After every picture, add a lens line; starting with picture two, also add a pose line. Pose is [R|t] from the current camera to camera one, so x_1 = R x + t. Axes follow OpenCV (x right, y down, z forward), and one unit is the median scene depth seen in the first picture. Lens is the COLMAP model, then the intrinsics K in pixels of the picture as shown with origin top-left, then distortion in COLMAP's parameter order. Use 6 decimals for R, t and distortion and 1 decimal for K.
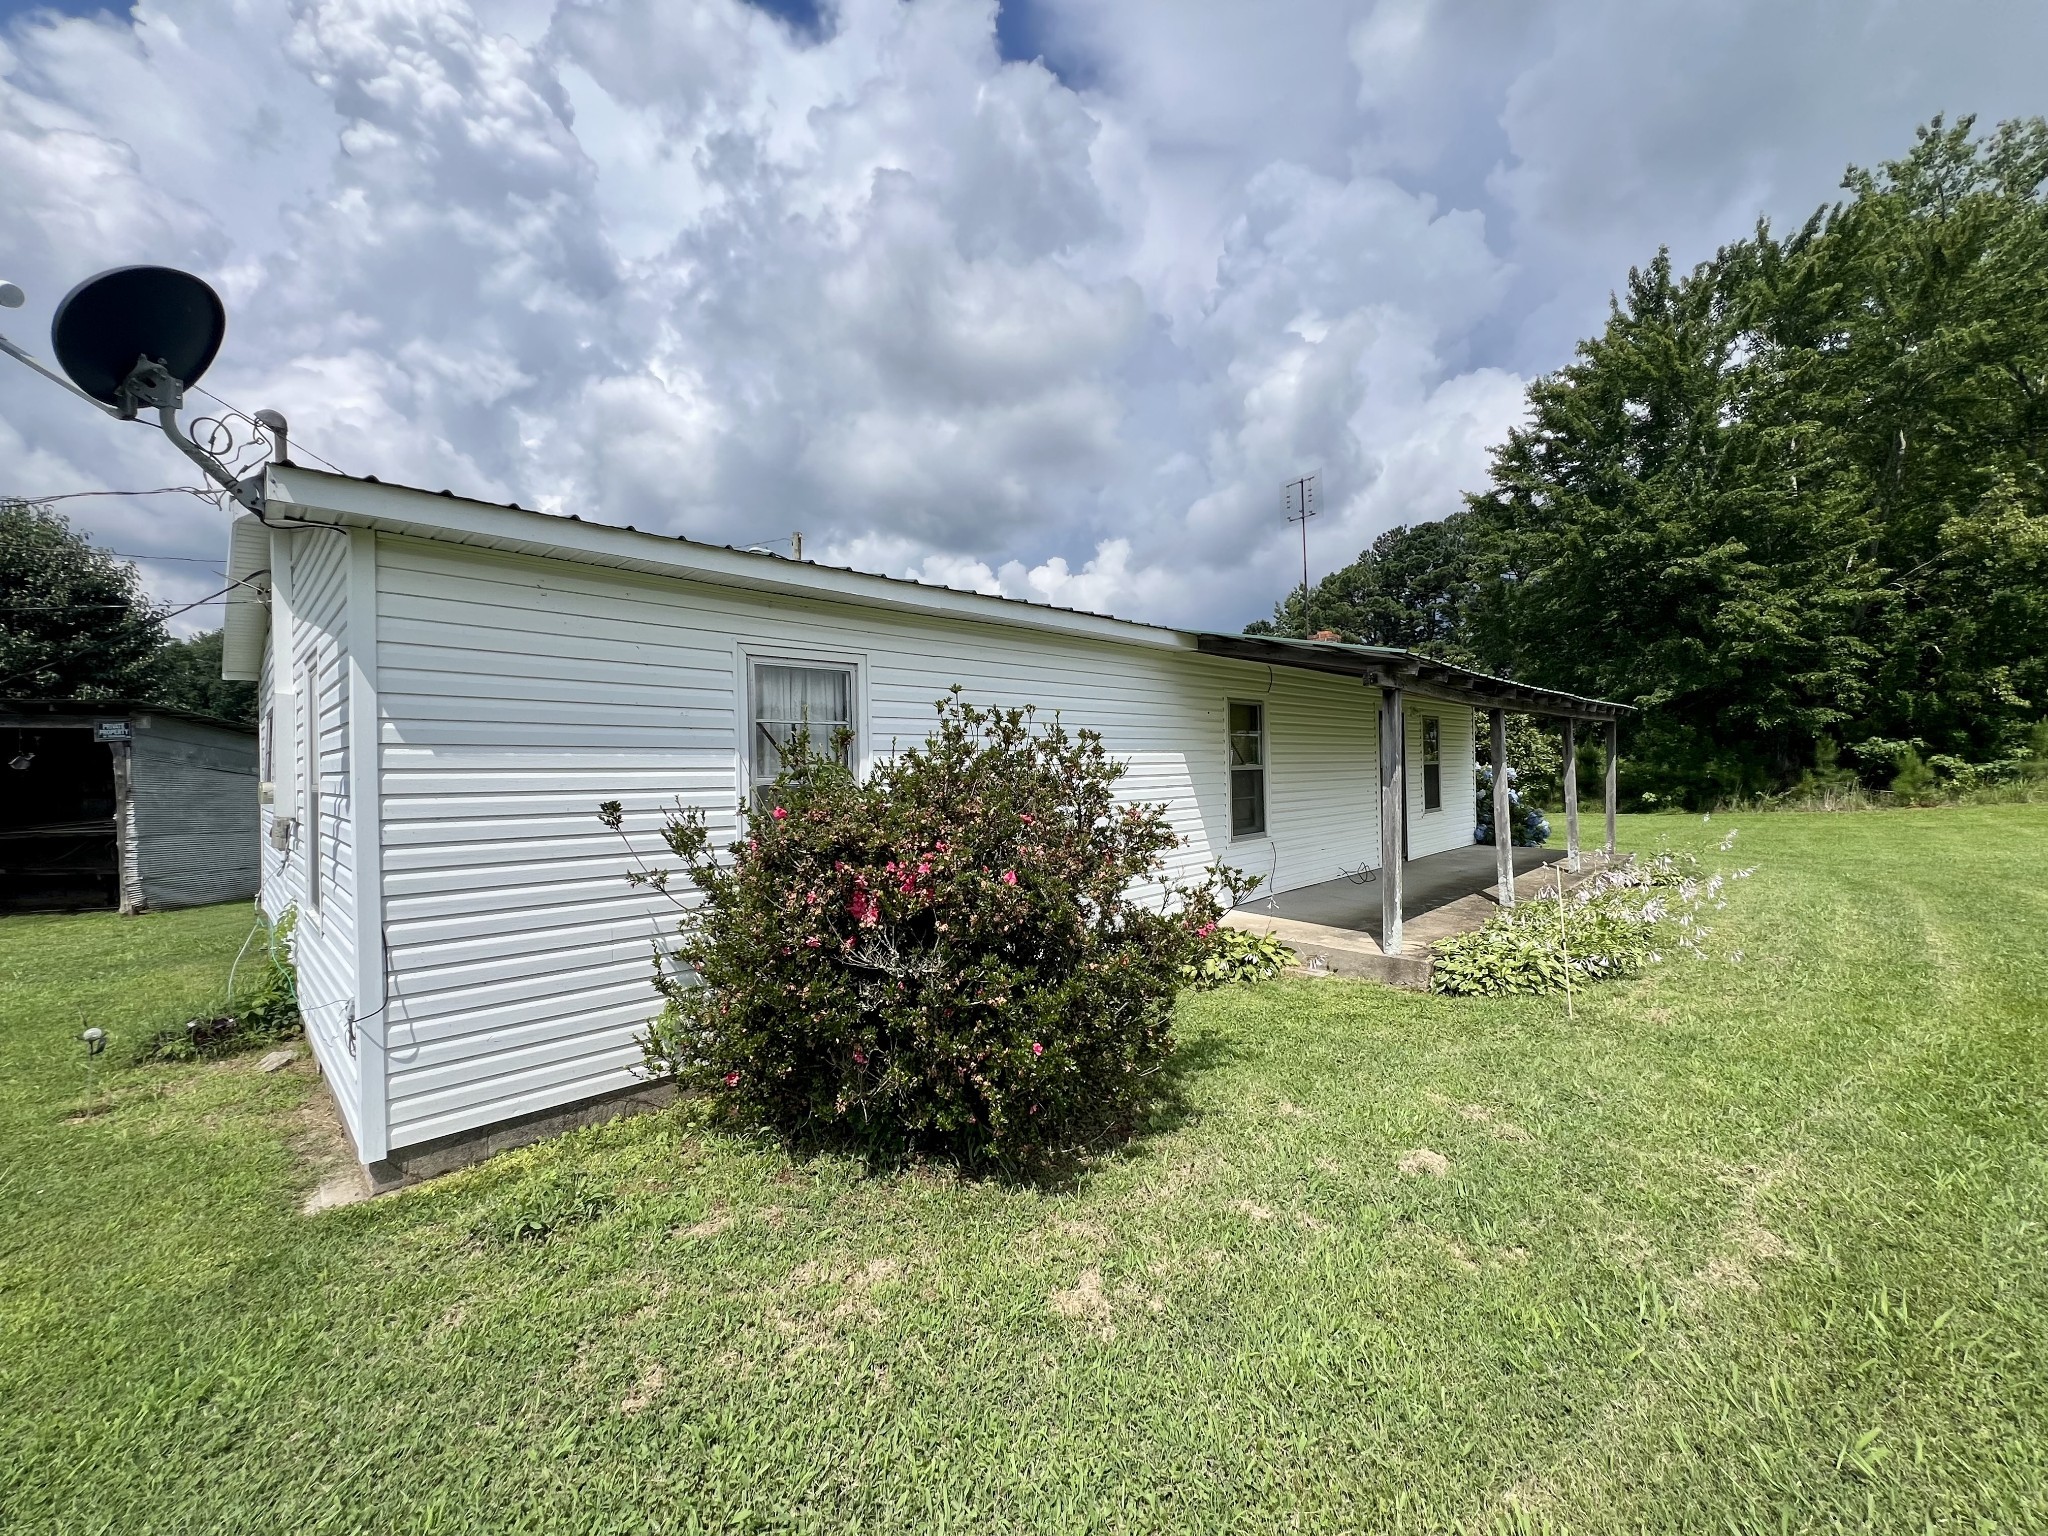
lens RADIAL K [[825.4, 0, 1023.0], [0, 825.4, 770.3], [0, 0, 1]] dist [-0.001229, 0.000998]
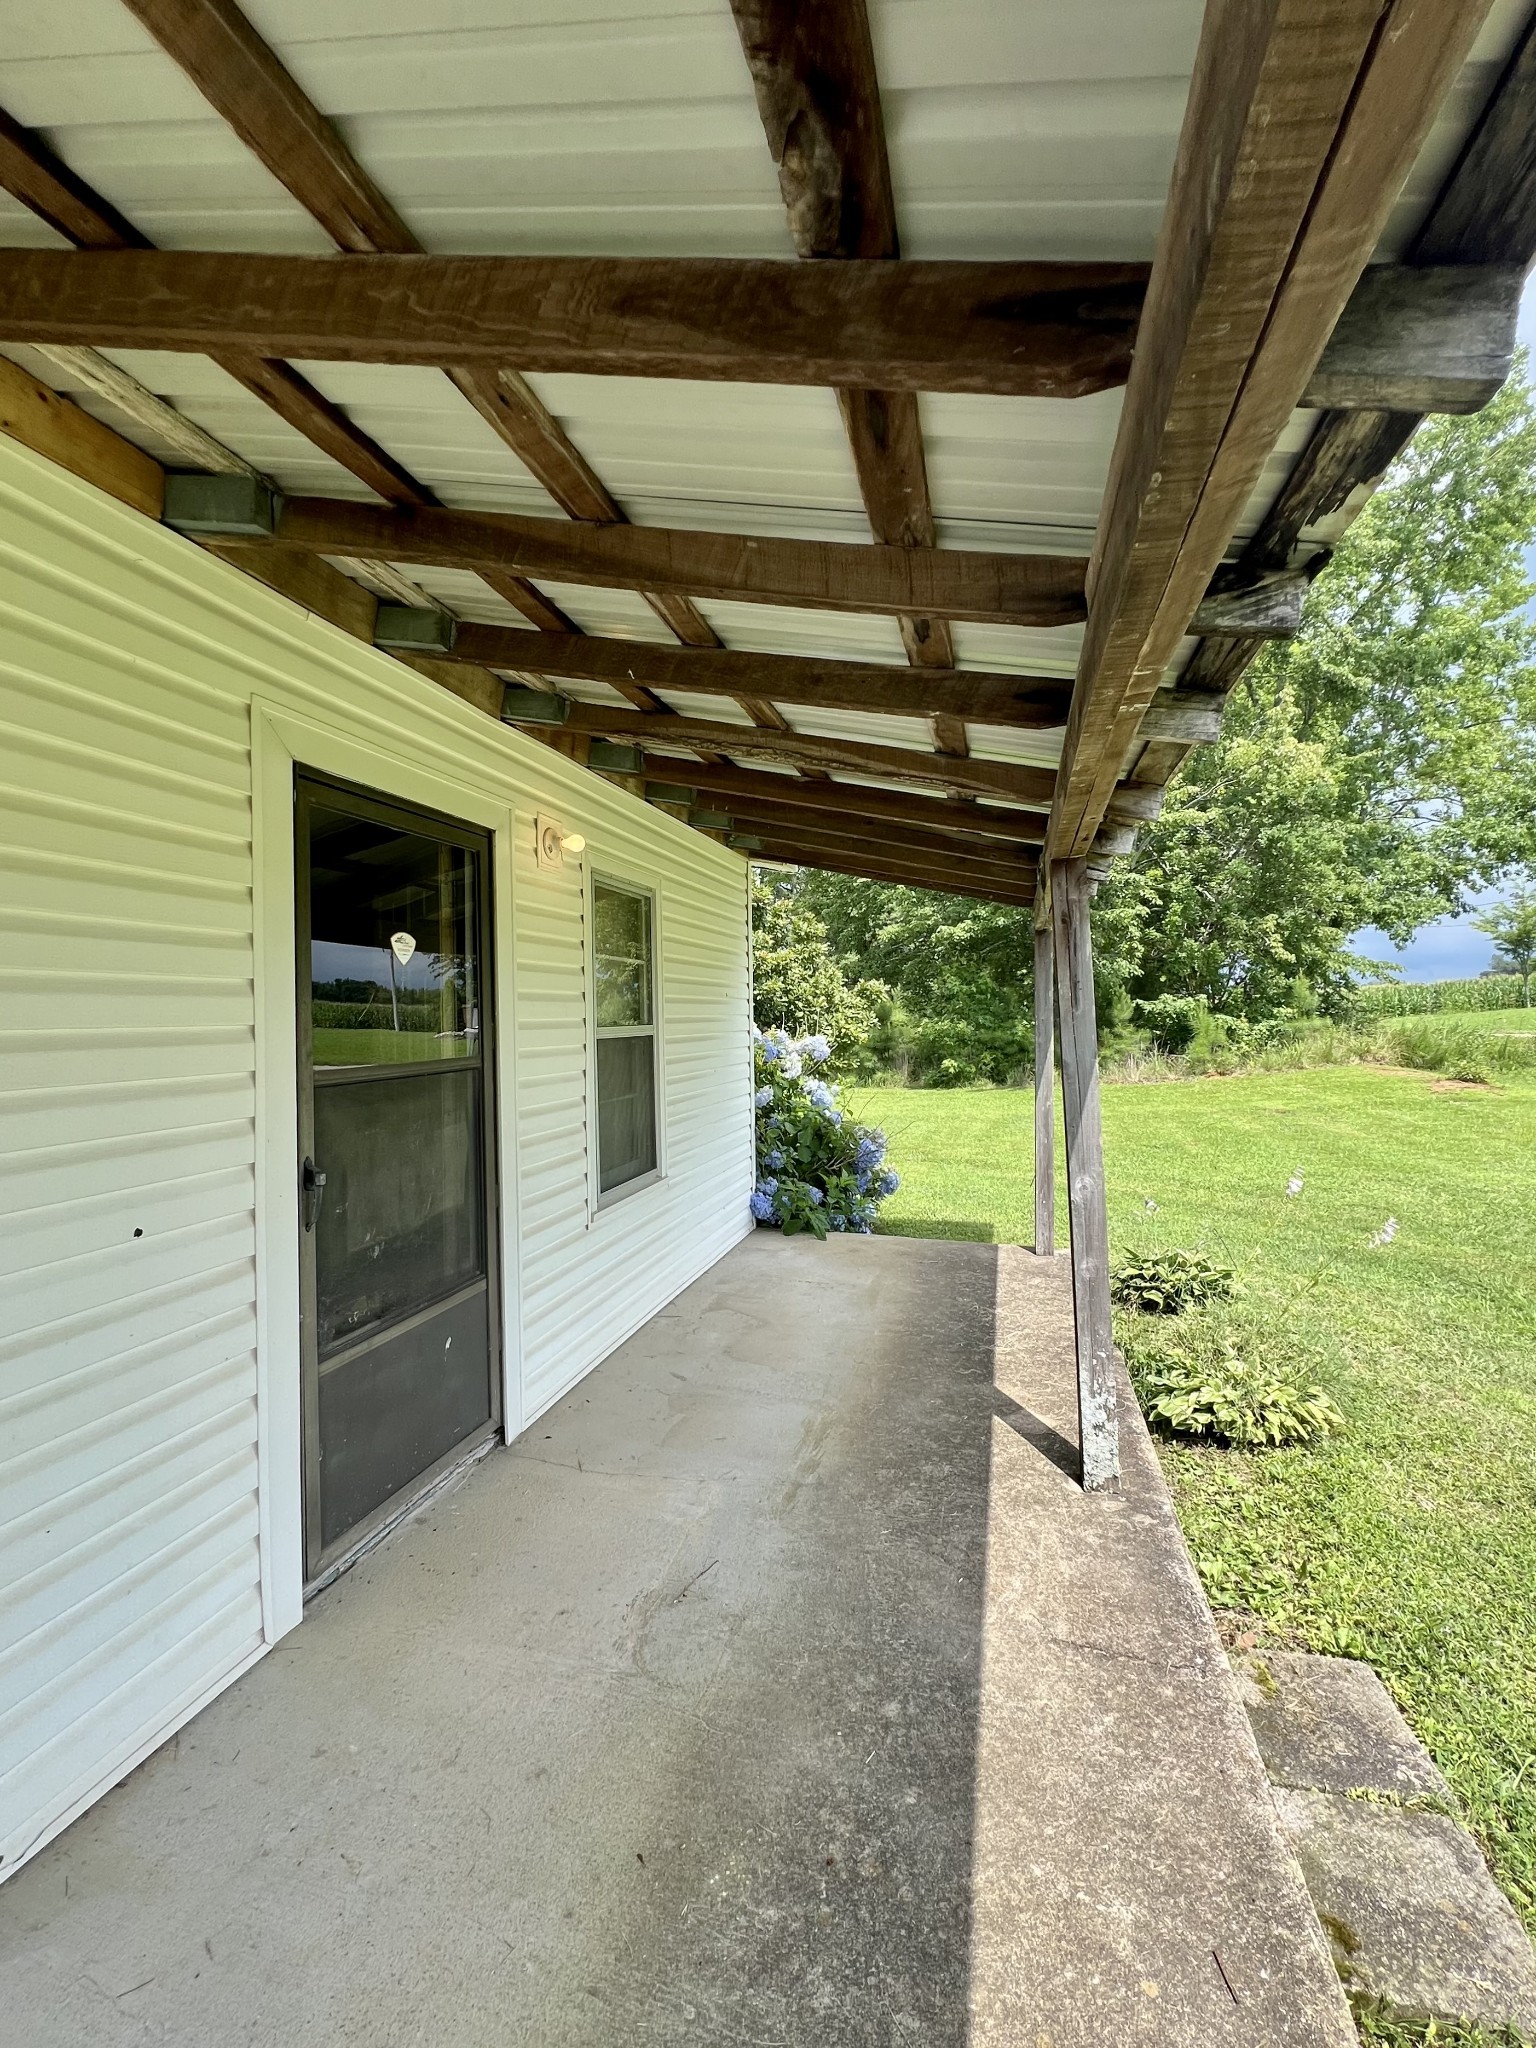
lens RADIAL K [[825.4, 0, 768.2], [0, 825.4, 1017.0], [0, 0, 1]] dist [-0.001229, 0.000998]
pose [[0.868269, 0.004575, 0.496072, 0.266131], [-0.001191, 0.999974, -0.007137, -0.008501], [-0.496091, 0.005606, 0.868252, 0.484919]]
